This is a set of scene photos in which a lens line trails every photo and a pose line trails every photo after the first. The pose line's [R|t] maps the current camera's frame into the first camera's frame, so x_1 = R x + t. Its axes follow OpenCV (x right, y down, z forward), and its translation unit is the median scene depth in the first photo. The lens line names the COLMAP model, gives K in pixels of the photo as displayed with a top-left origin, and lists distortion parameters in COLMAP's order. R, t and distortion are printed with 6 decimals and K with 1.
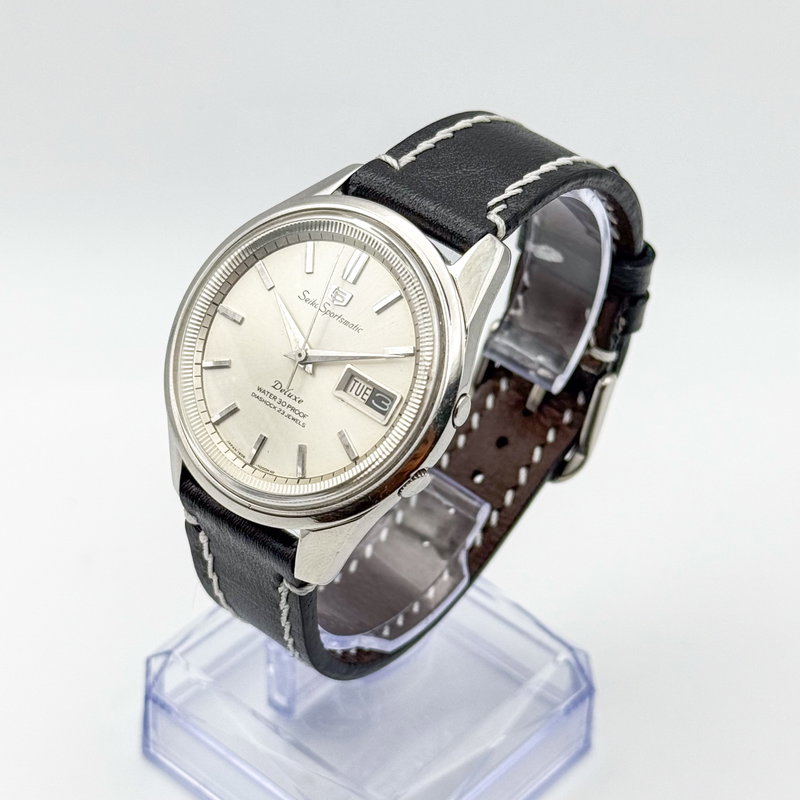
lens RADIAL K [[1967.5, 0, 400.0], [0, 1967.5, 400.0], [0, 0, 1]] dist [0.076614, 0.256750]
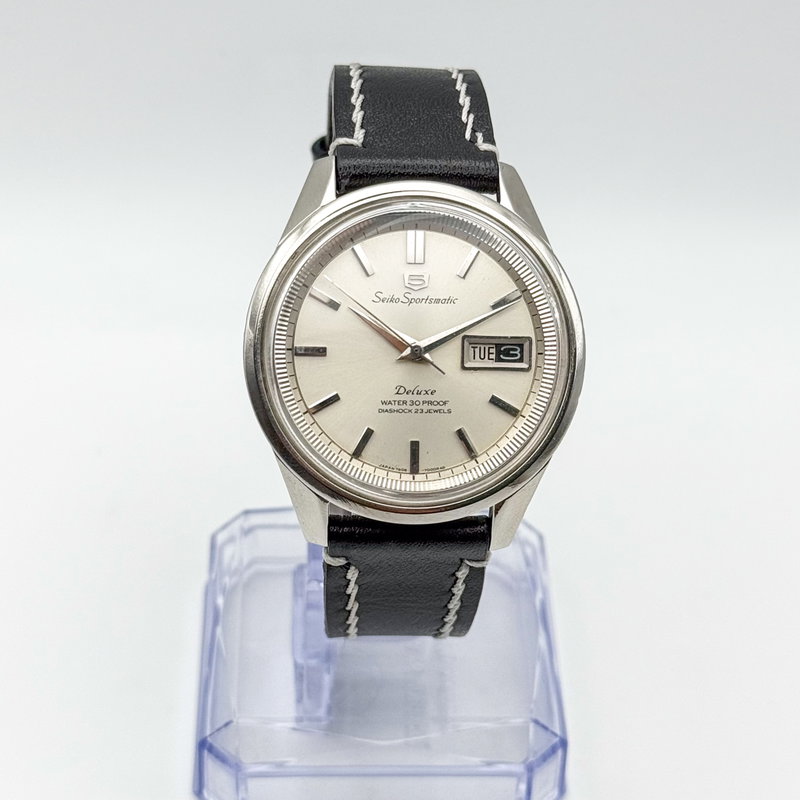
lens RADIAL K [[1967.5, 0, 400.0], [0, 1967.5, 400.0], [0, 0, 1]] dist [0.076614, 0.256750]
pose [[0.732667, -0.465637, 0.496369, -0.542549], [0.425544, 0.882599, 0.199829, -0.195984], [-0.531142, 0.064818, 0.844800, 0.163234]]
